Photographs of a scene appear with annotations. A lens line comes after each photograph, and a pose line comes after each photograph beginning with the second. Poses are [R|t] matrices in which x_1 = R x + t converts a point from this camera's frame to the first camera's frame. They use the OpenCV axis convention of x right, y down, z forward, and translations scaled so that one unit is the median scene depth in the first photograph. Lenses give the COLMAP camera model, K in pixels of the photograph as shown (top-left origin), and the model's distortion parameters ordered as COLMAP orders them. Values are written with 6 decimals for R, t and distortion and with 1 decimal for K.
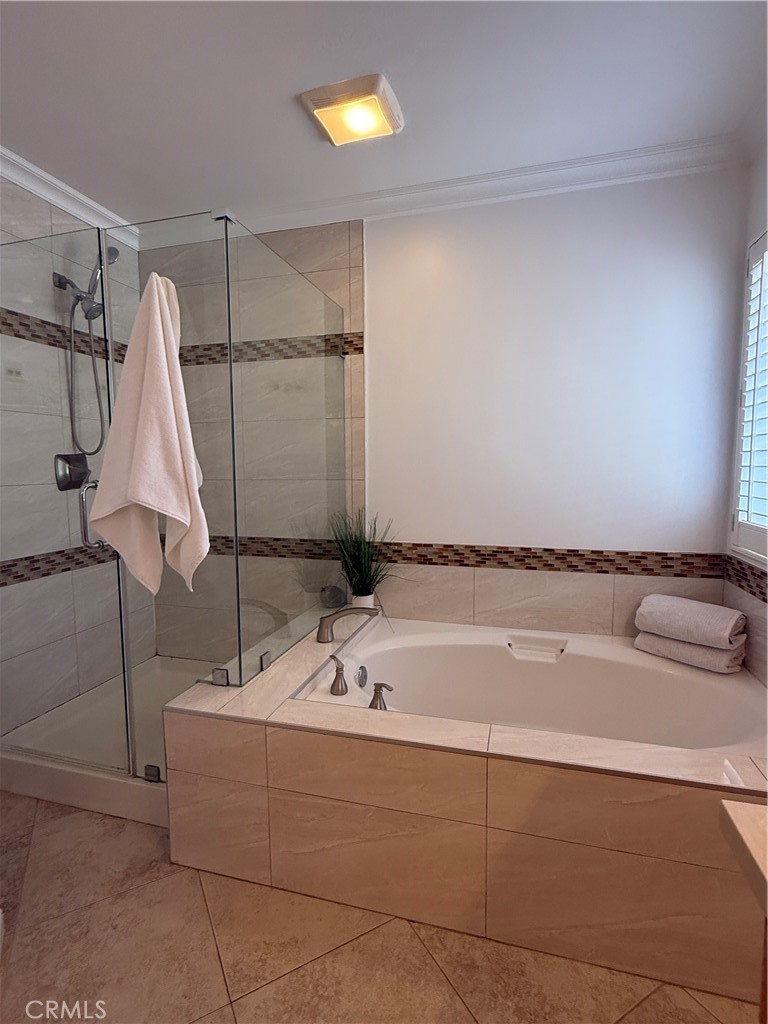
lens RADIAL K [[502.3, 0, 381.6], [0, 502.3, 511.1], [0, 0, 1]] dist [0.000053, 0.000231]
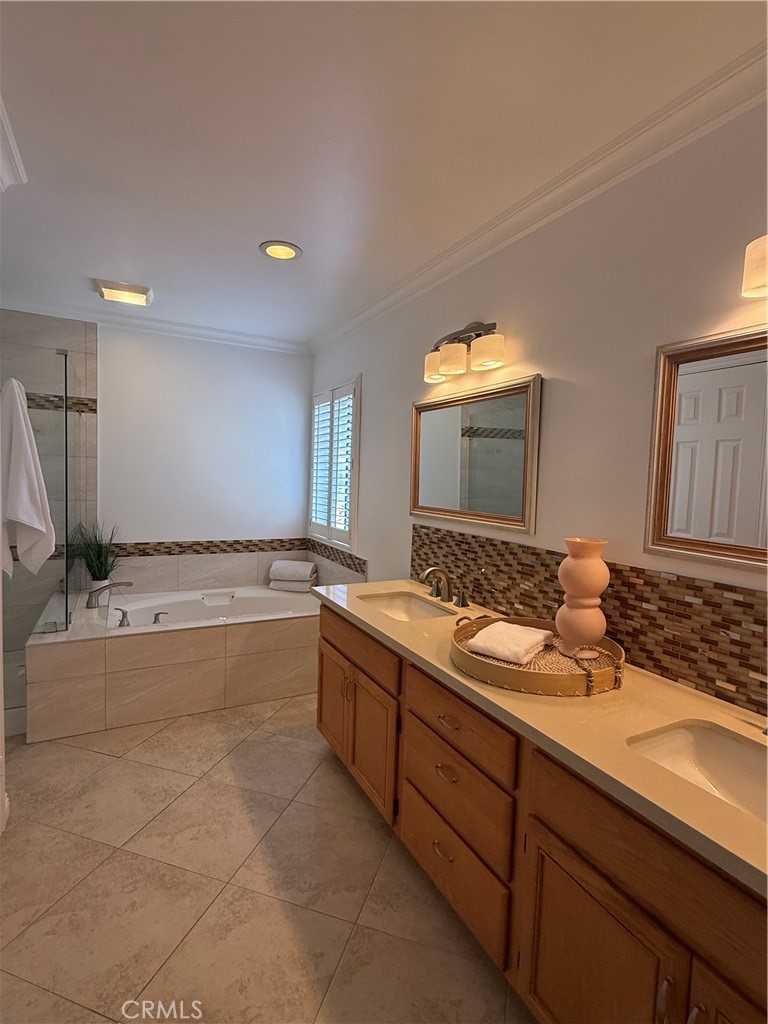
lens RADIAL K [[502.3, 0, 383.2], [0, 502.3, 510.1], [0, 0, 1]] dist [0.000053, 0.000231]
pose [[0.724335, -0.013019, 0.689325, -0.473048], [0.023191, 0.999716, -0.005488, -0.009281], [-0.689058, 0.019961, 0.724432, -0.659405]]
